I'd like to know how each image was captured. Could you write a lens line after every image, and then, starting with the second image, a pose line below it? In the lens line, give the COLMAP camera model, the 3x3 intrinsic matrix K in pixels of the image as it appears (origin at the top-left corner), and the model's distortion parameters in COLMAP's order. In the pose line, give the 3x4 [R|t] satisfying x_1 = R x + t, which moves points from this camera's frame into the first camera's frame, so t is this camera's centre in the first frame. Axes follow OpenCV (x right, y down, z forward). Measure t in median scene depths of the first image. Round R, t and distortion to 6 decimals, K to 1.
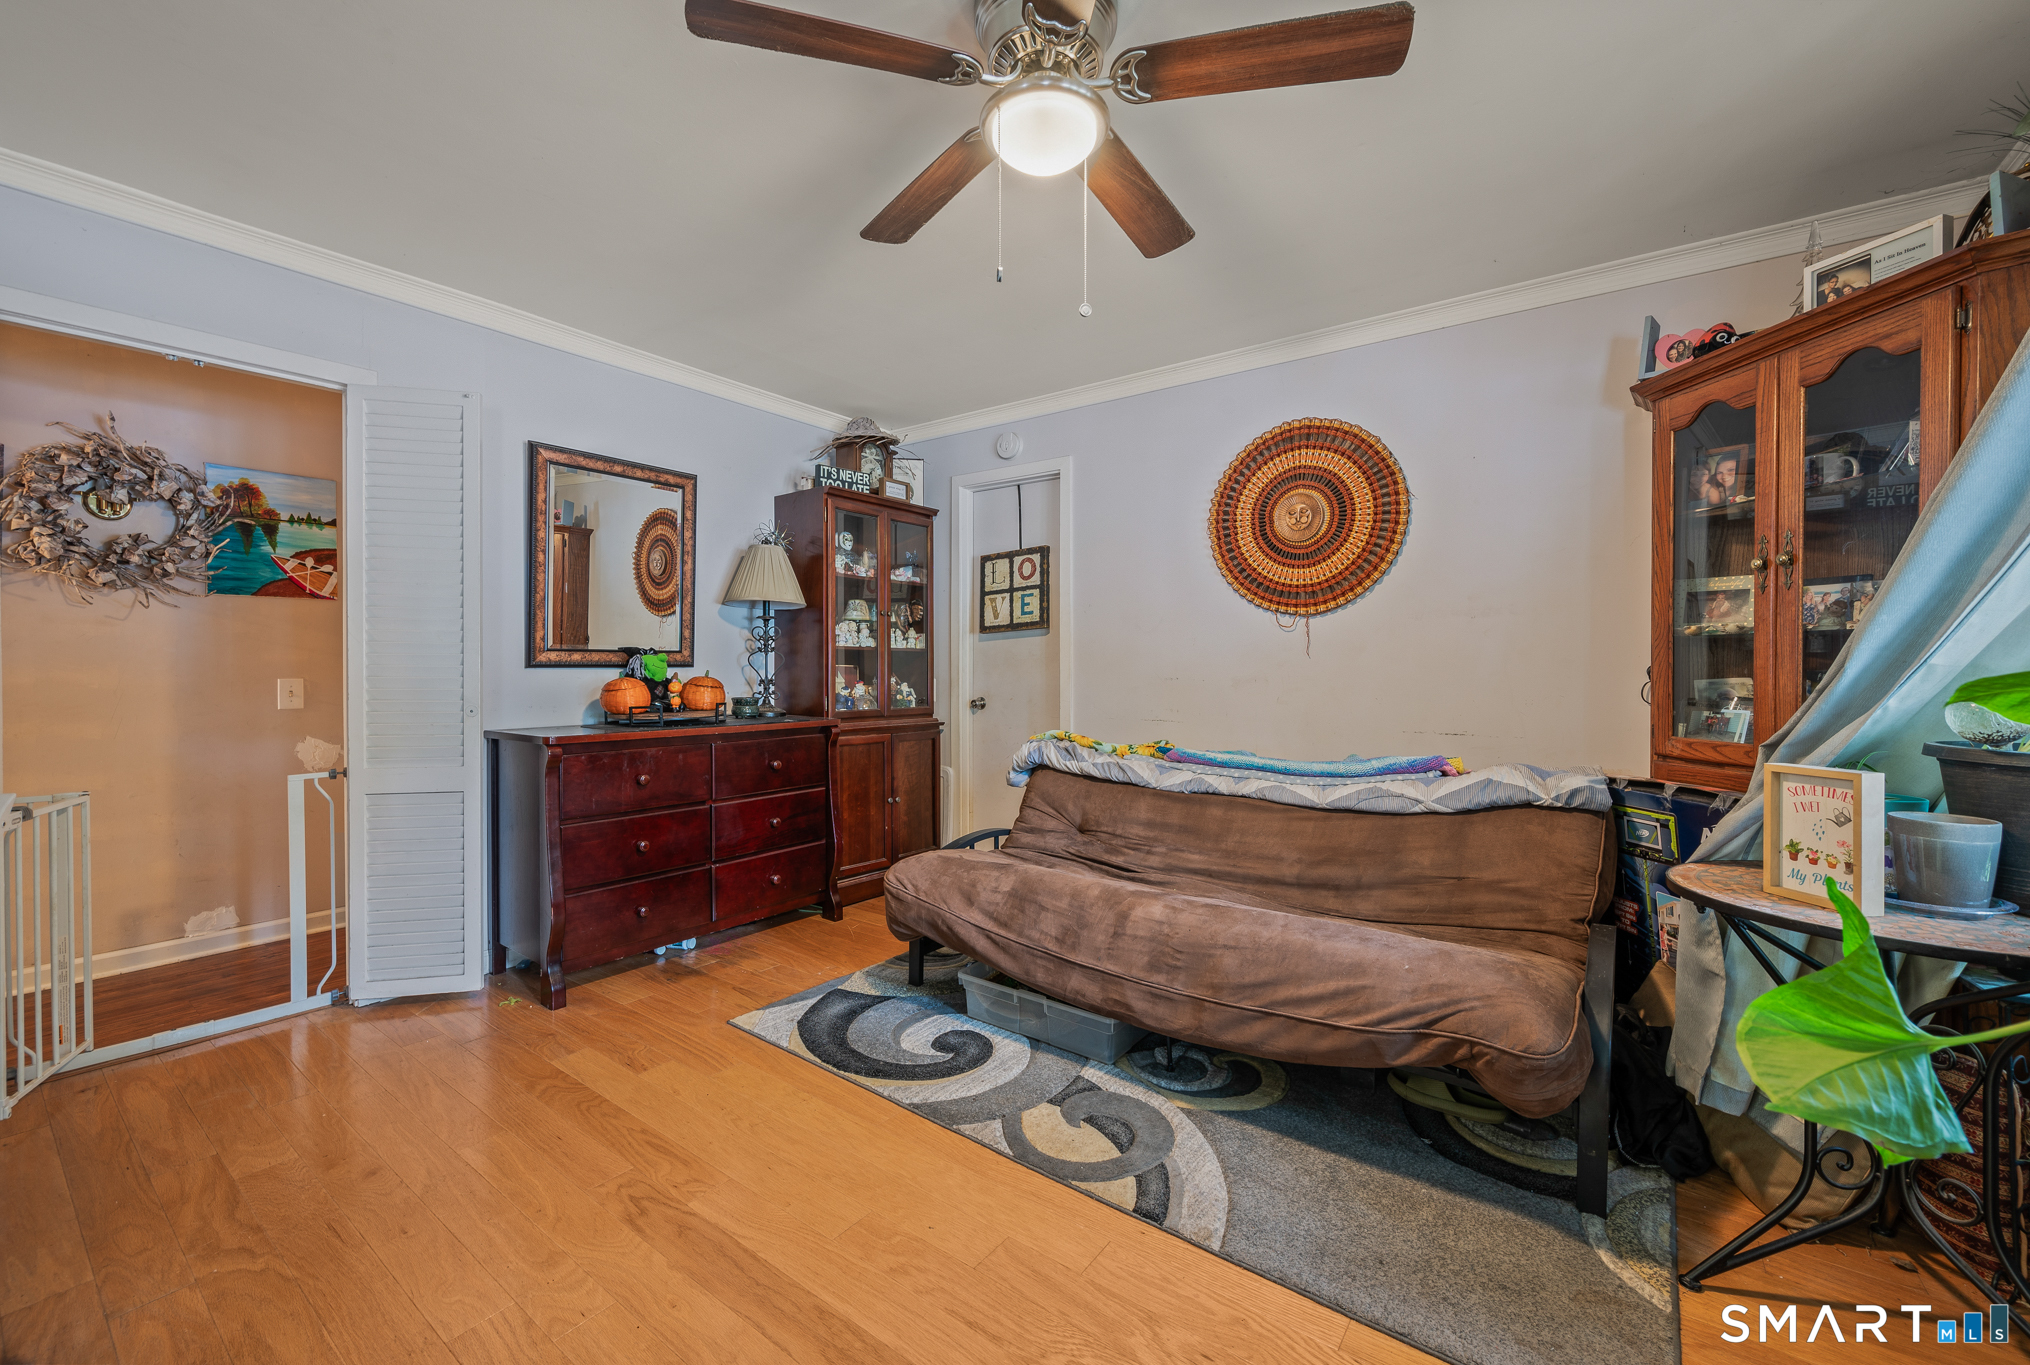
lens RADIAL K [[824.6, 0, 1013.5], [0, 824.6, 674.3], [0, 0, 1]] dist [-0.000684, -0.000231]
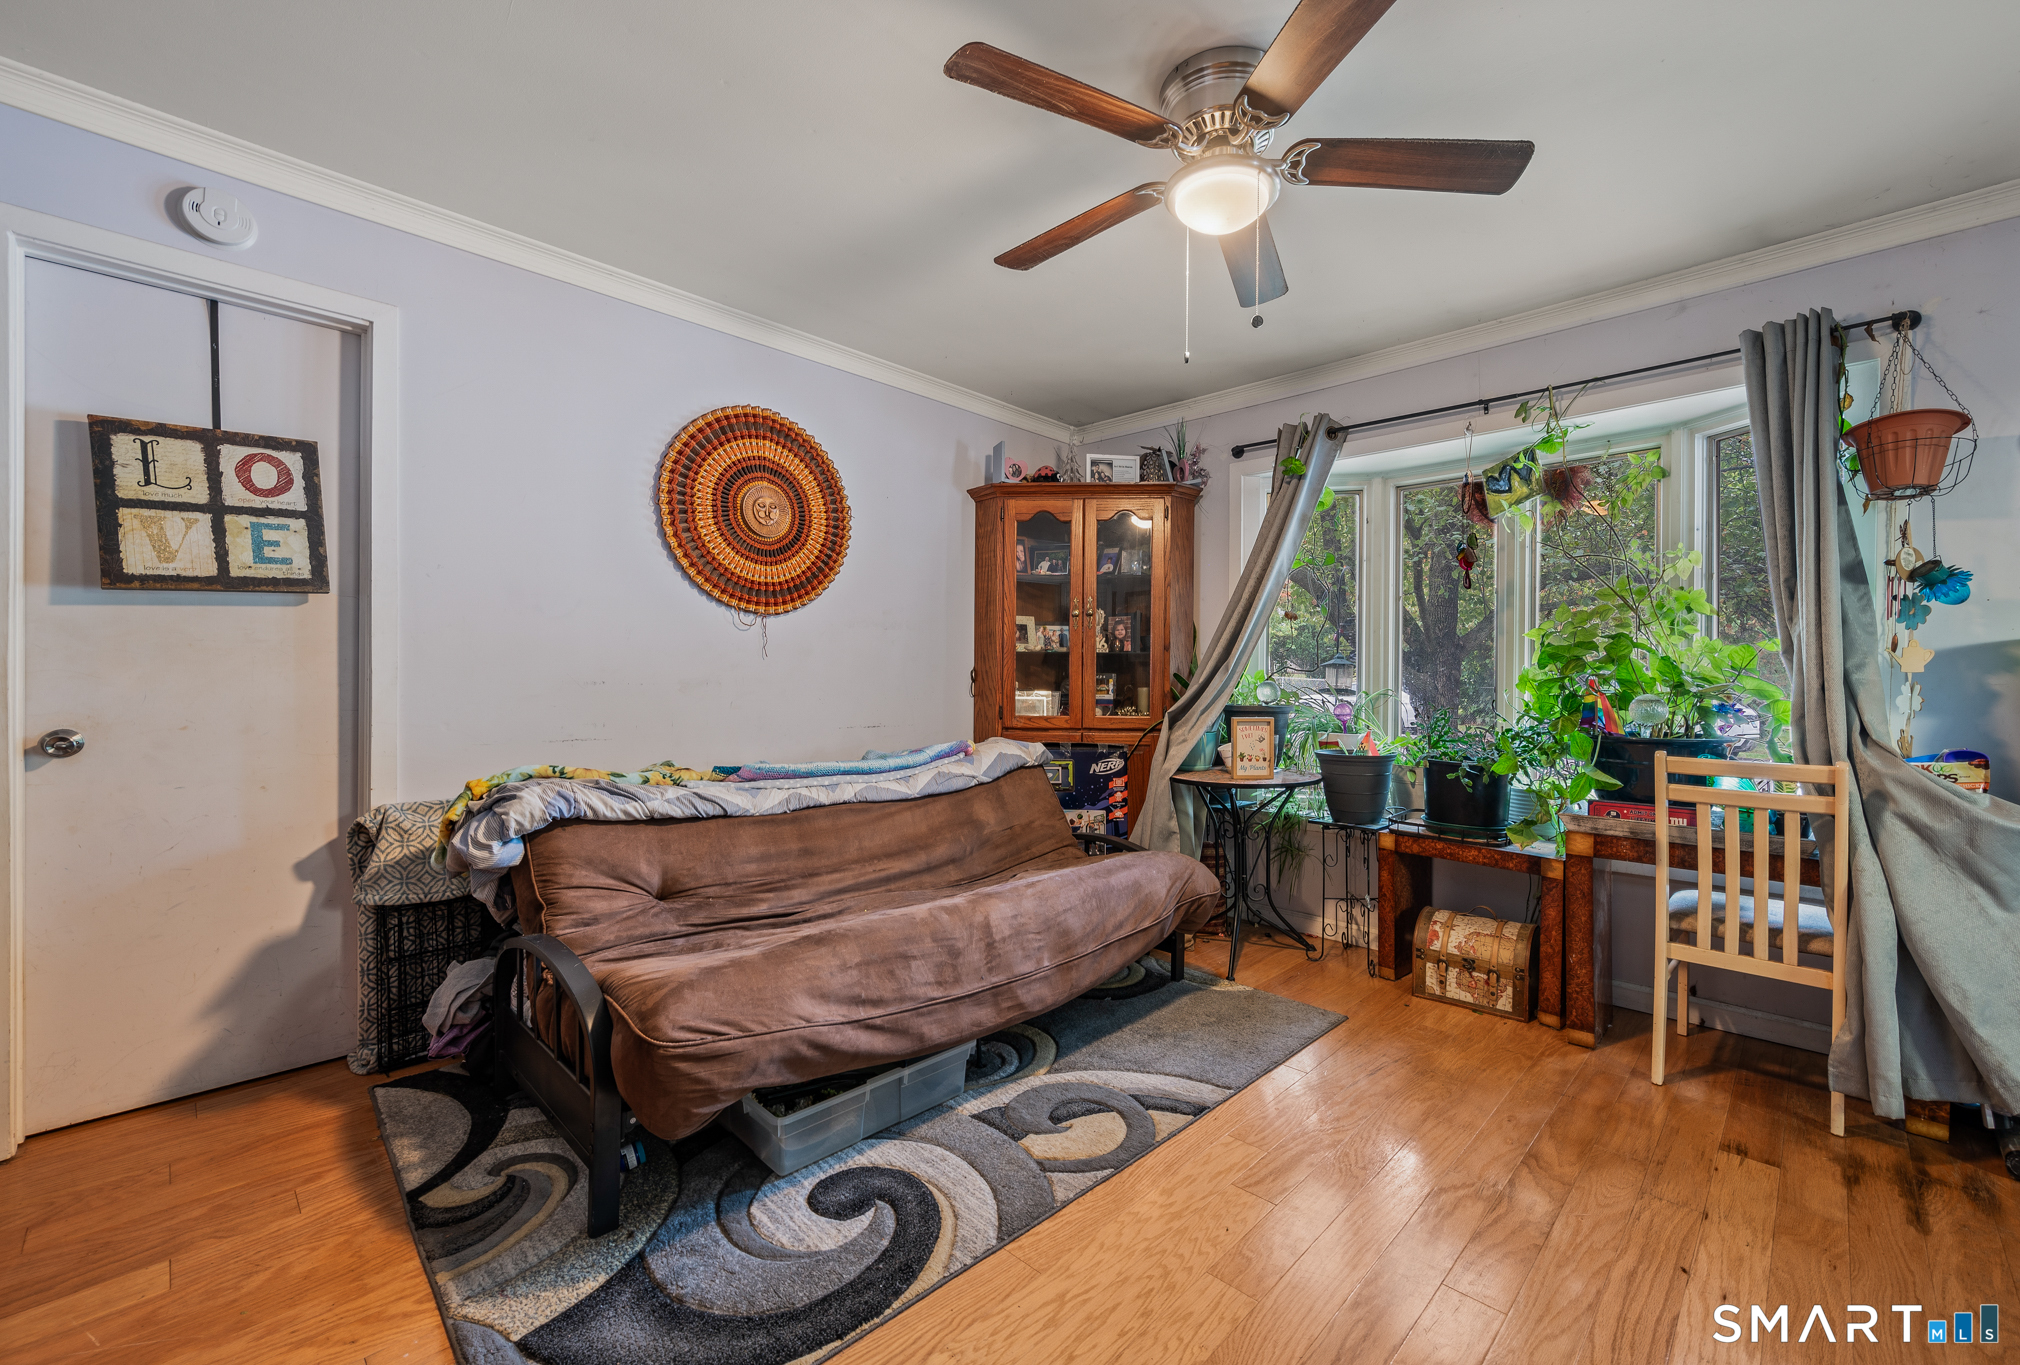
lens RADIAL K [[820.5, 0, 1070.0], [0, 820.5, 679.5], [0, 0, 1]] dist [-0.000684, -0.000231]
pose [[0.104467, -0.006360, 0.994508, -0.644448], [0.000979, 0.999980, 0.006293, -0.002175], [-0.994528, 0.000316, 0.104471, 0.632365]]
